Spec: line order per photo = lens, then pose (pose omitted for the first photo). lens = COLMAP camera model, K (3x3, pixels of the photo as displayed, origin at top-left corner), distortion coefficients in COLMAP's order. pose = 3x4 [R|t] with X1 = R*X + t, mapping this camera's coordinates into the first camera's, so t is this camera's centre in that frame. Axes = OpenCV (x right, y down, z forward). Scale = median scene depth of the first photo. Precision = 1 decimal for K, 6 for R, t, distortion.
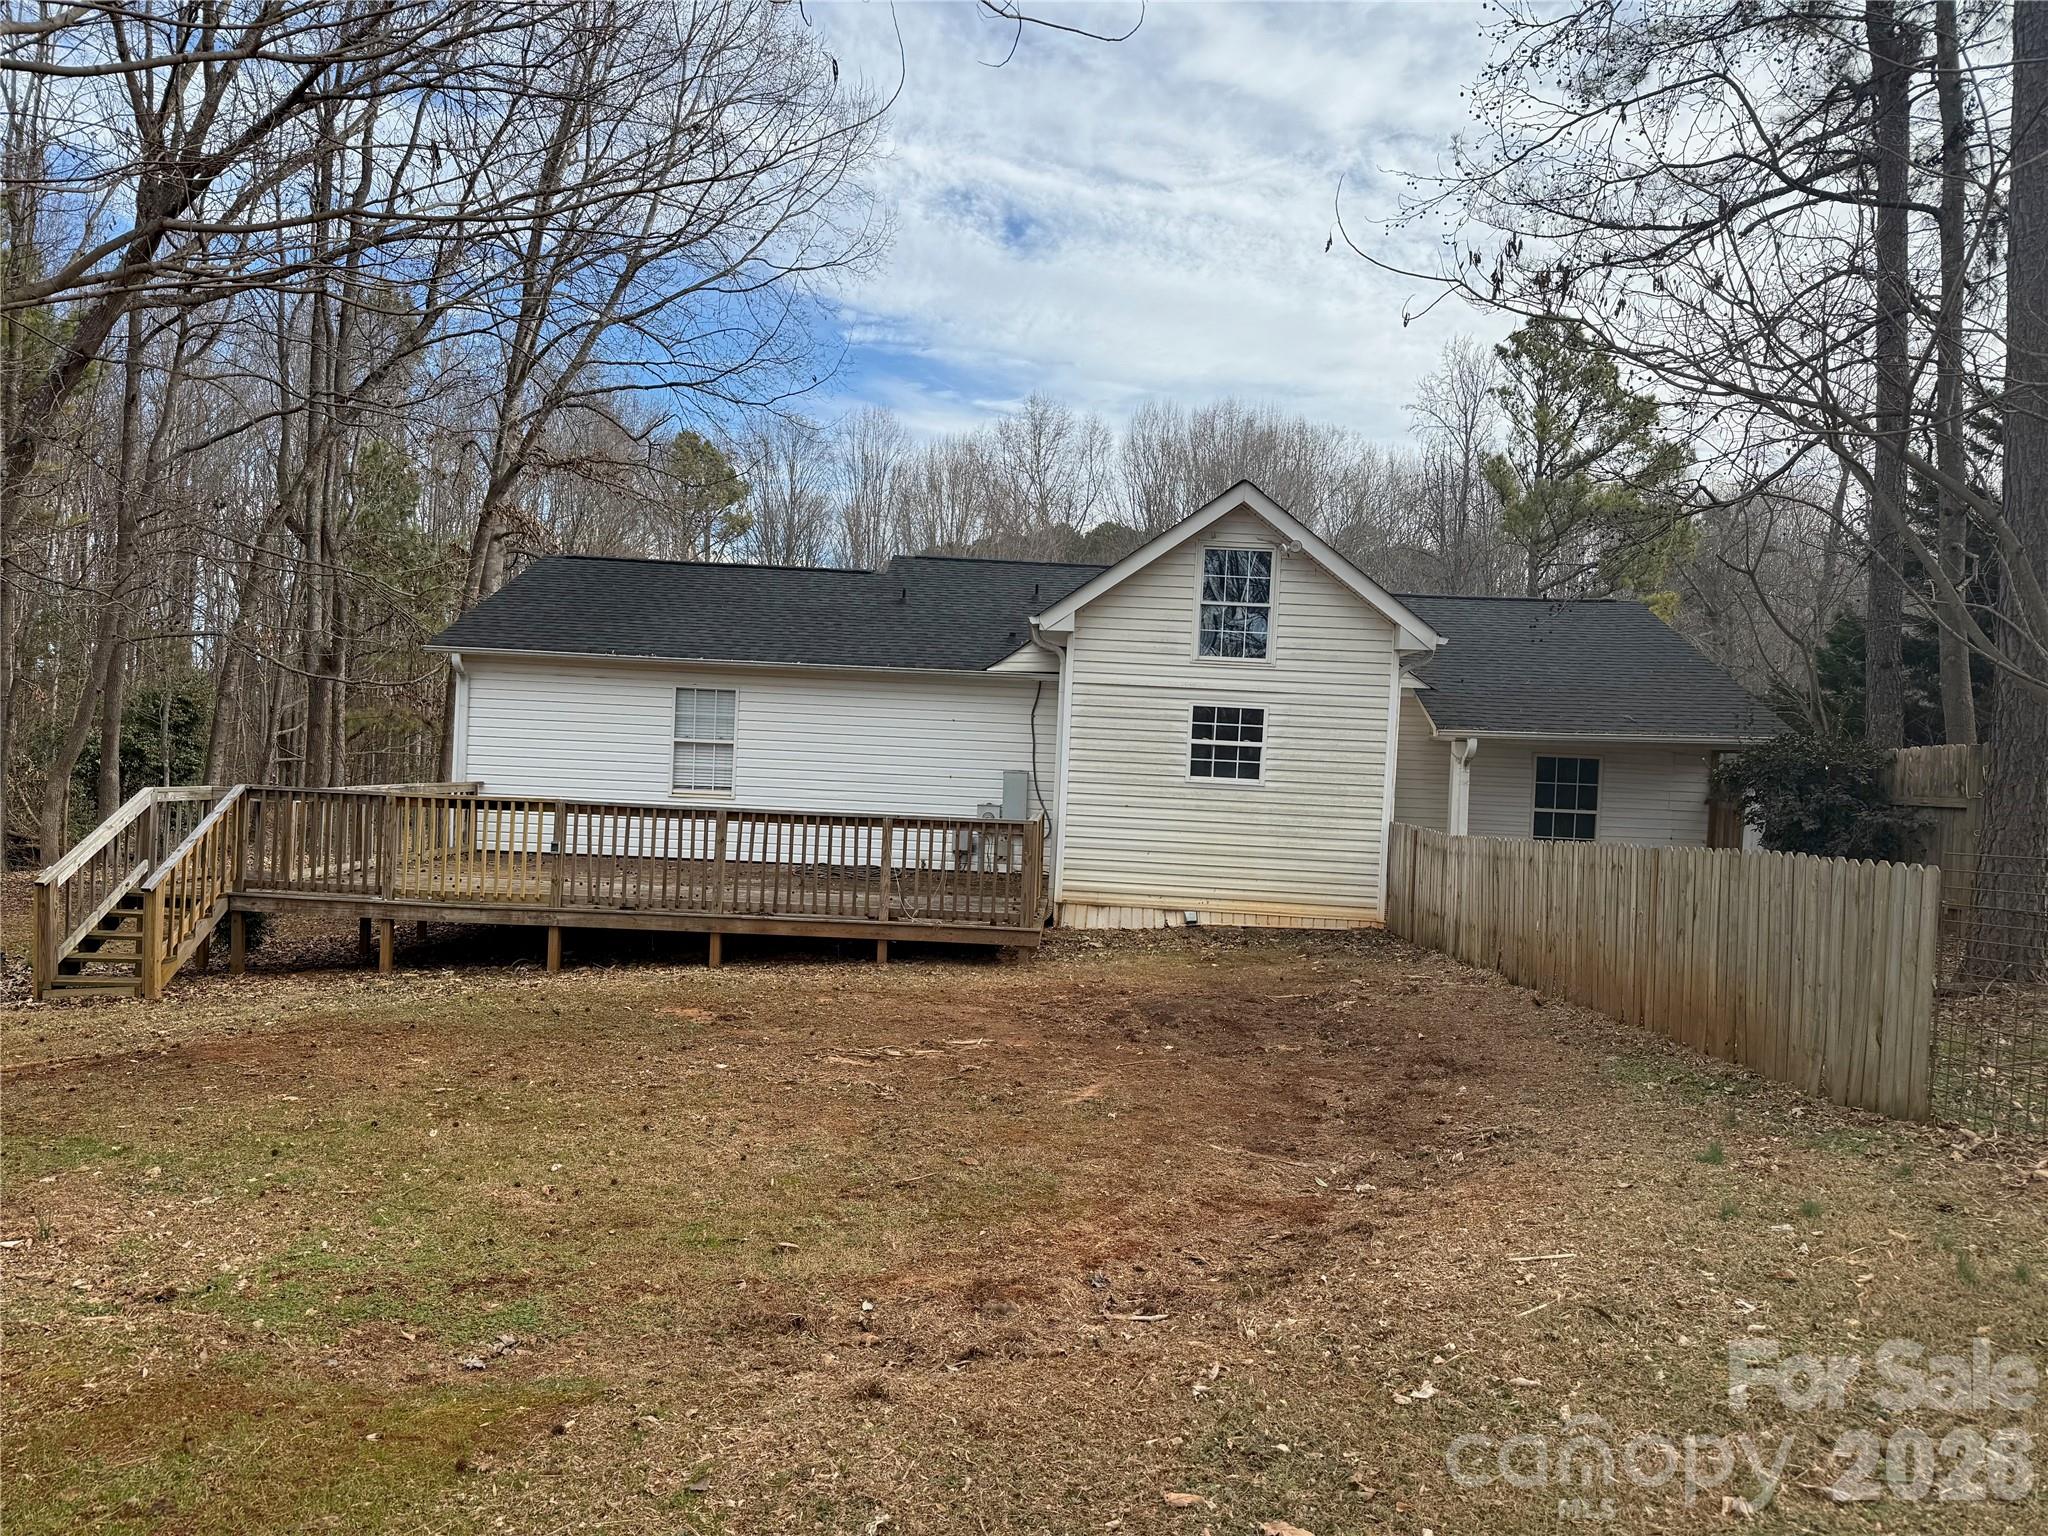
lens RADIAL K [[1440.4, 0, 1021.4], [0, 1440.4, 761.4], [0, 0, 1]] dist [0.135445, -0.181383]
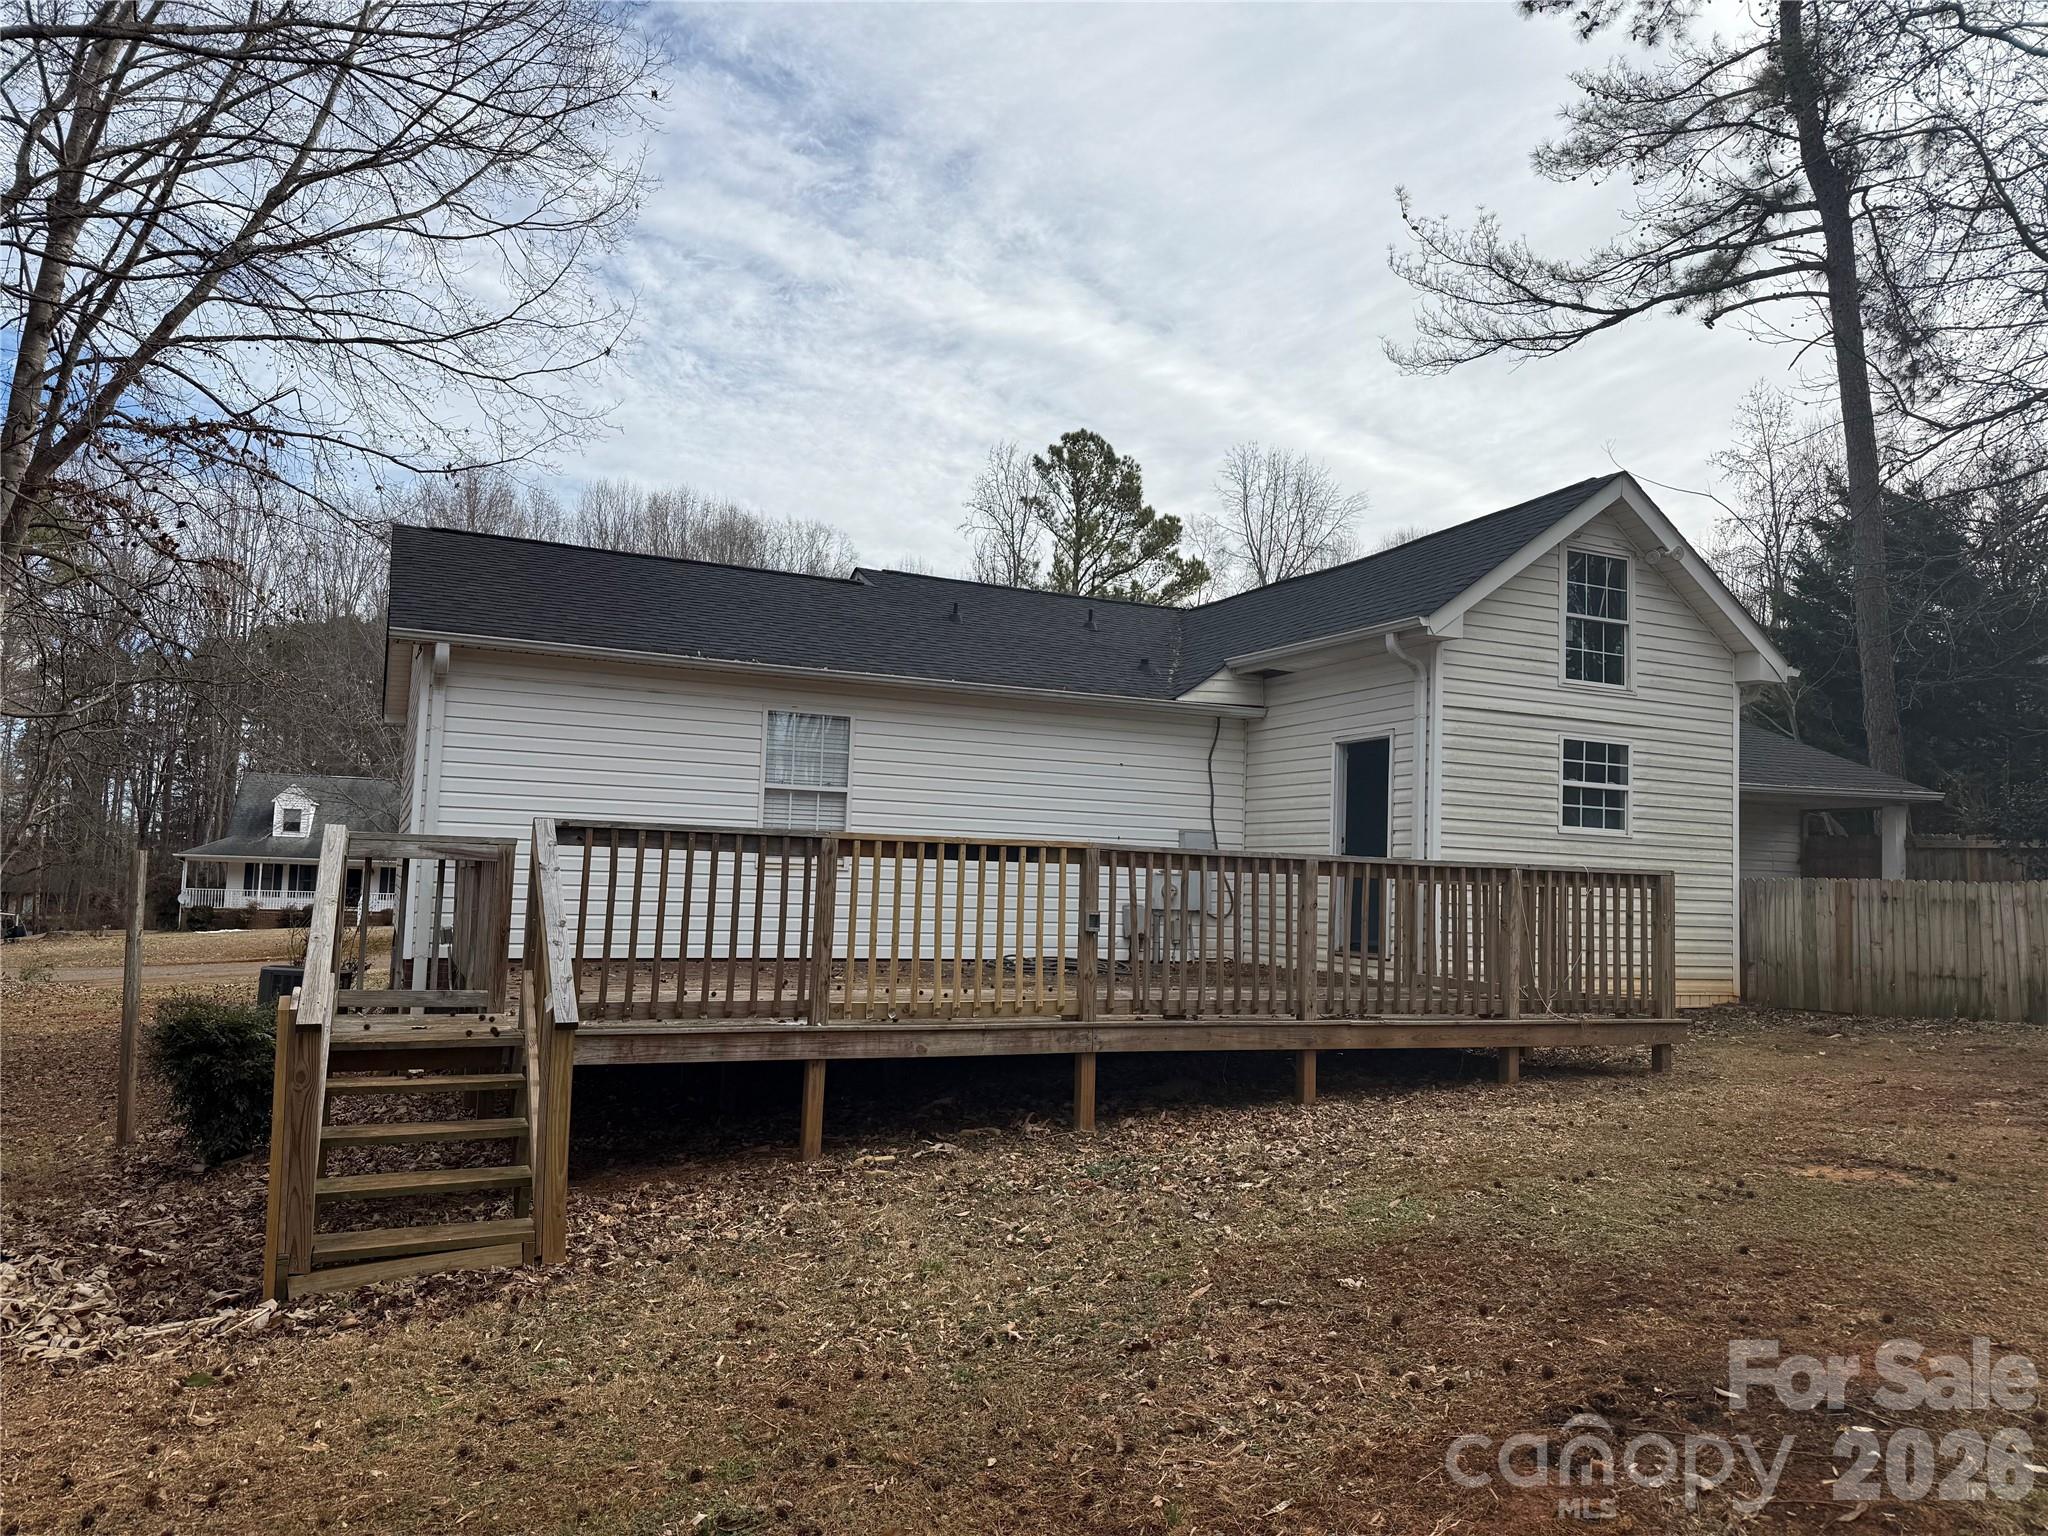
lens RADIAL K [[1440.4, 0, 1021.4], [0, 1440.4, 761.4], [0, 0, 1]] dist [0.135445, -0.181383]
pose [[0.903161, 0.019678, 0.428851, -0.510177], [0.012583, 0.997306, -0.072261, 0.029812], [-0.429118, 0.070659, 0.900480, 0.389531]]
